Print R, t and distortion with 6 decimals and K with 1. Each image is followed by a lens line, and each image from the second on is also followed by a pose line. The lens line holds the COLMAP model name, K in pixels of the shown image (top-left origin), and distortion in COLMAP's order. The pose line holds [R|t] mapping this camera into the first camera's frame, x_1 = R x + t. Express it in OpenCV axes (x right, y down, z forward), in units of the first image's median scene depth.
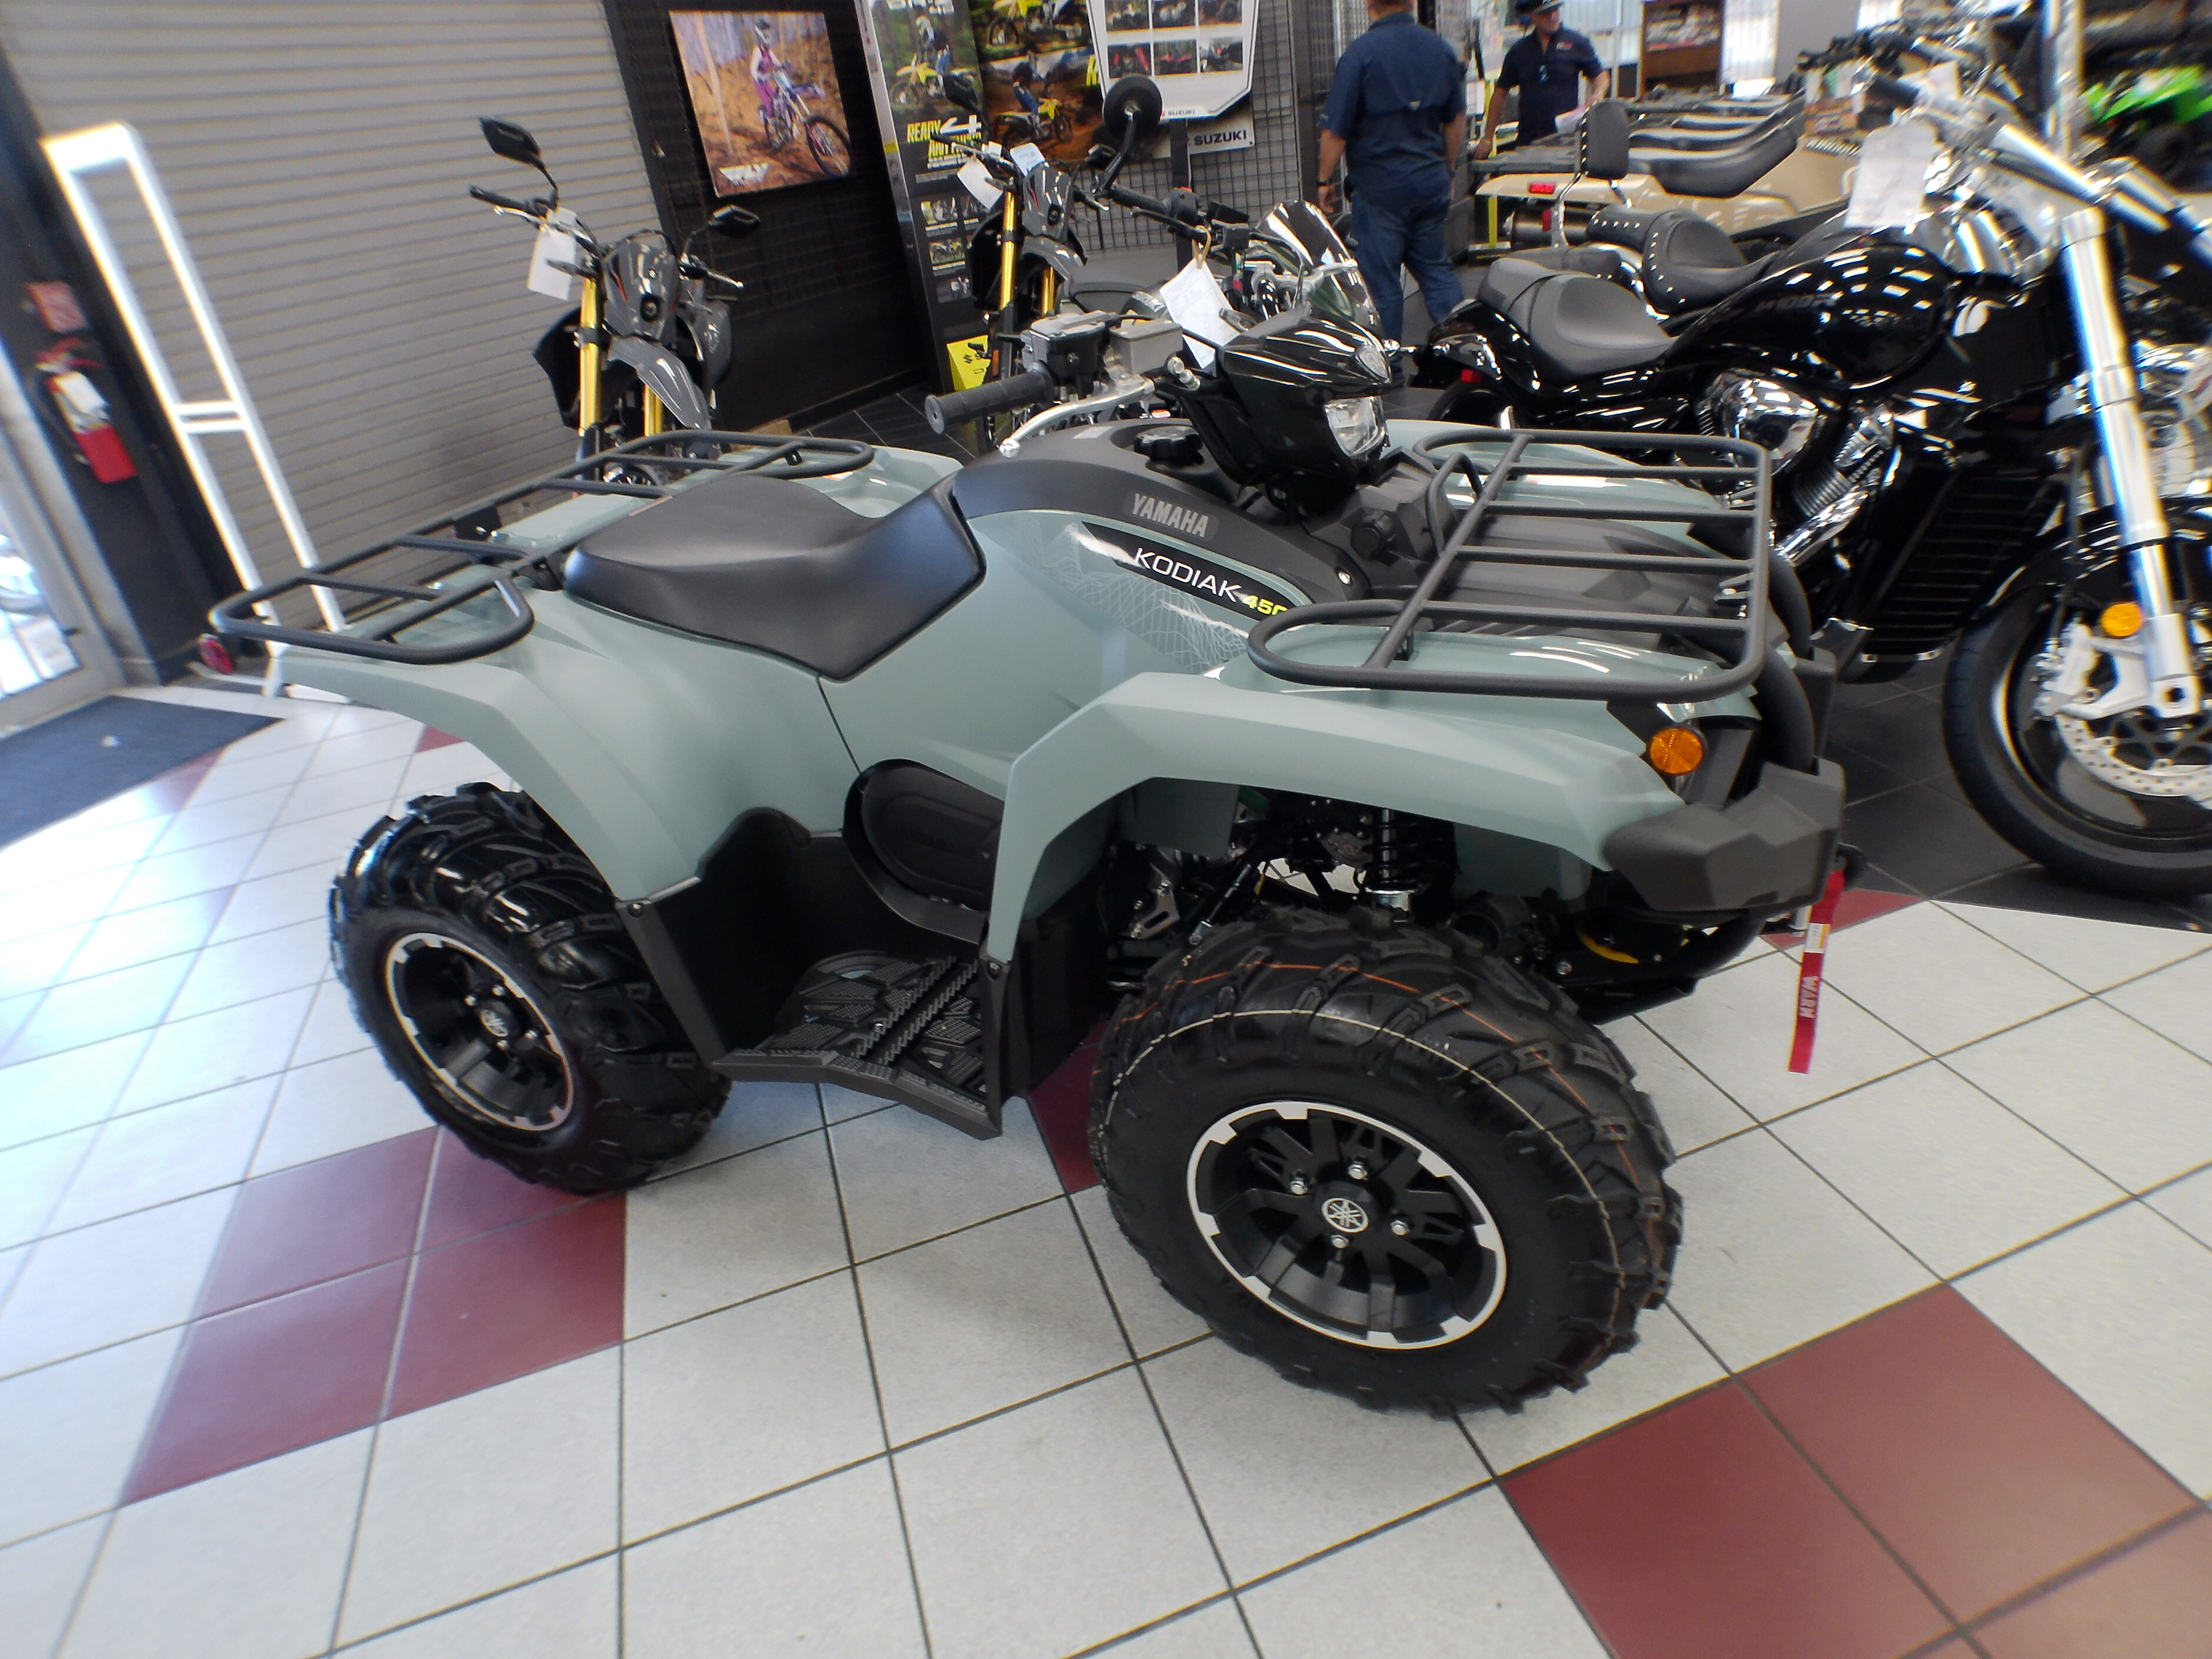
lens RADIAL K [[1285.3, 0, 1115.6], [0, 1285.3, 803.6], [0, 0, 1]] dist [-0.022151, -0.009560]
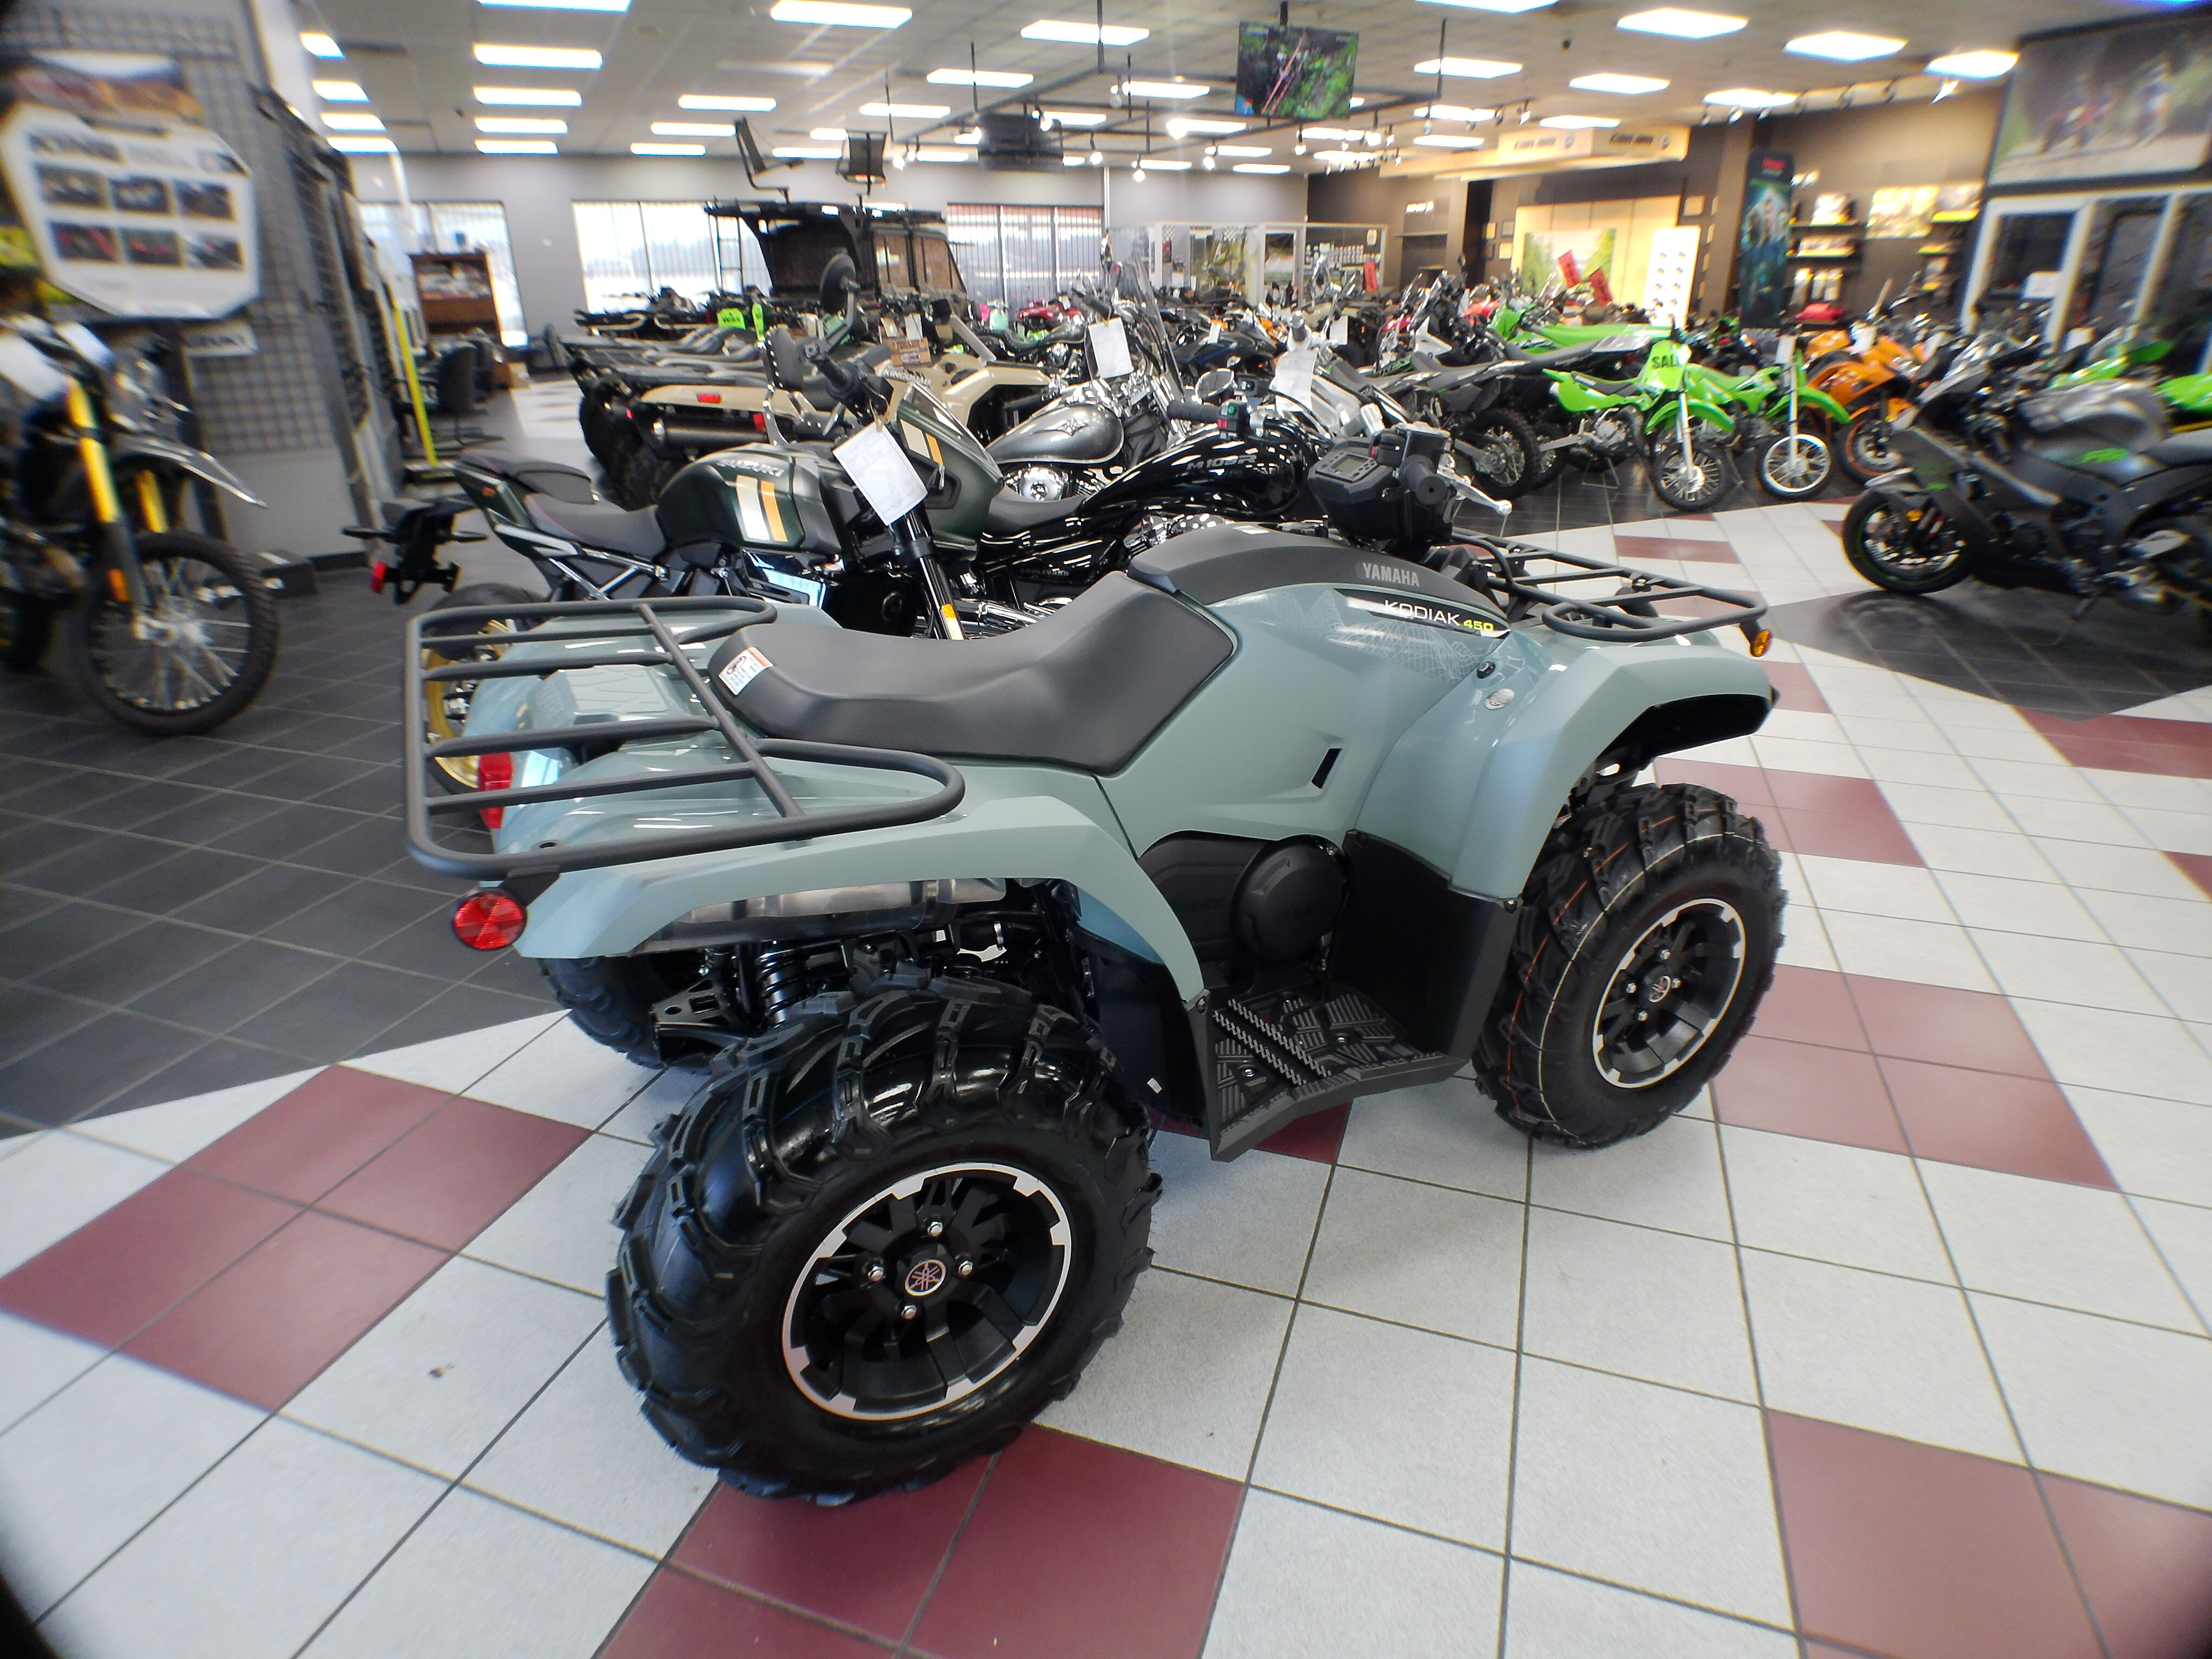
lens RADIAL K [[1198.1, 0, 1106.0], [0, 1198.1, 829.5], [0, 0, 1]] dist [-0.061021, 0.025207]
pose [[0.614814, -0.221003, 0.757074, -0.230624], [0.312605, 0.949596, 0.023339, -0.020122], [-0.724073, 0.222316, 0.652912, 0.094180]]
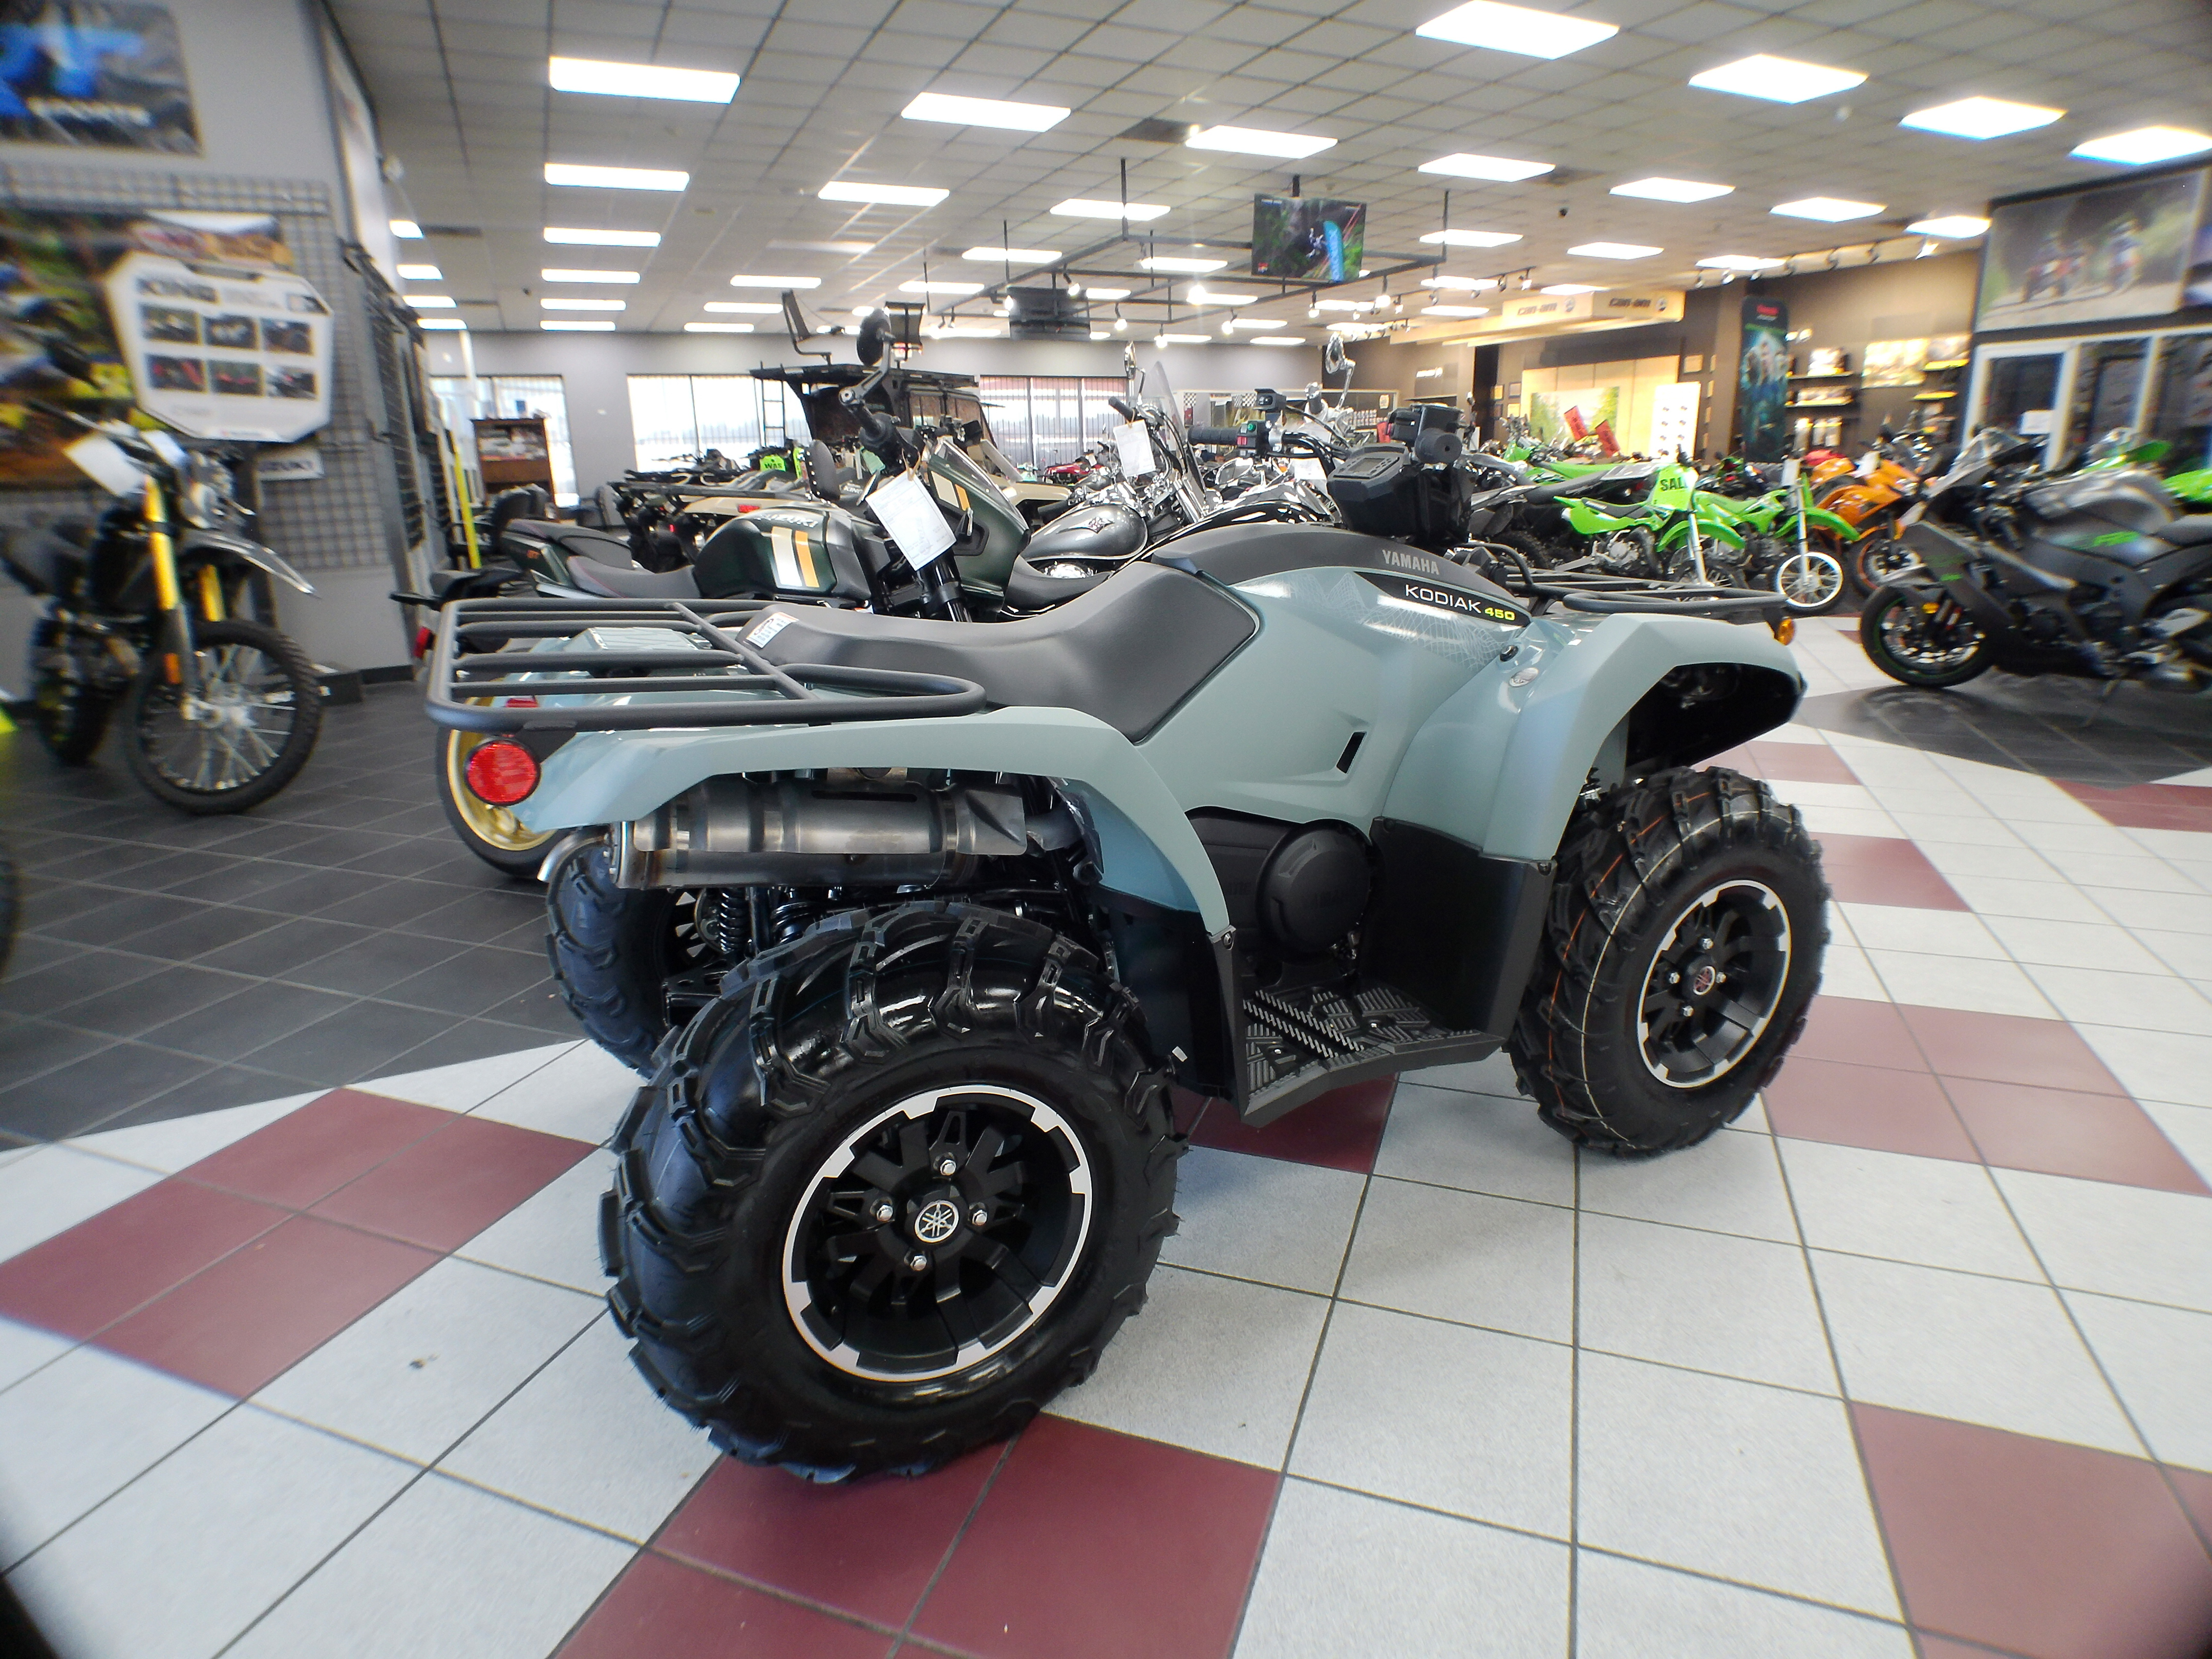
lens RADIAL K [[1198.1, 0, 1106.0], [0, 1198.1, 829.5], [0, 0, 1]] dist [-0.061021, 0.025207]
pose [[0.630917, -0.123041, 0.766032, -0.234215], [0.311958, 0.944246, -0.105268, 0.014159], [-0.710370, 0.305385, 0.634125, 0.105332]]
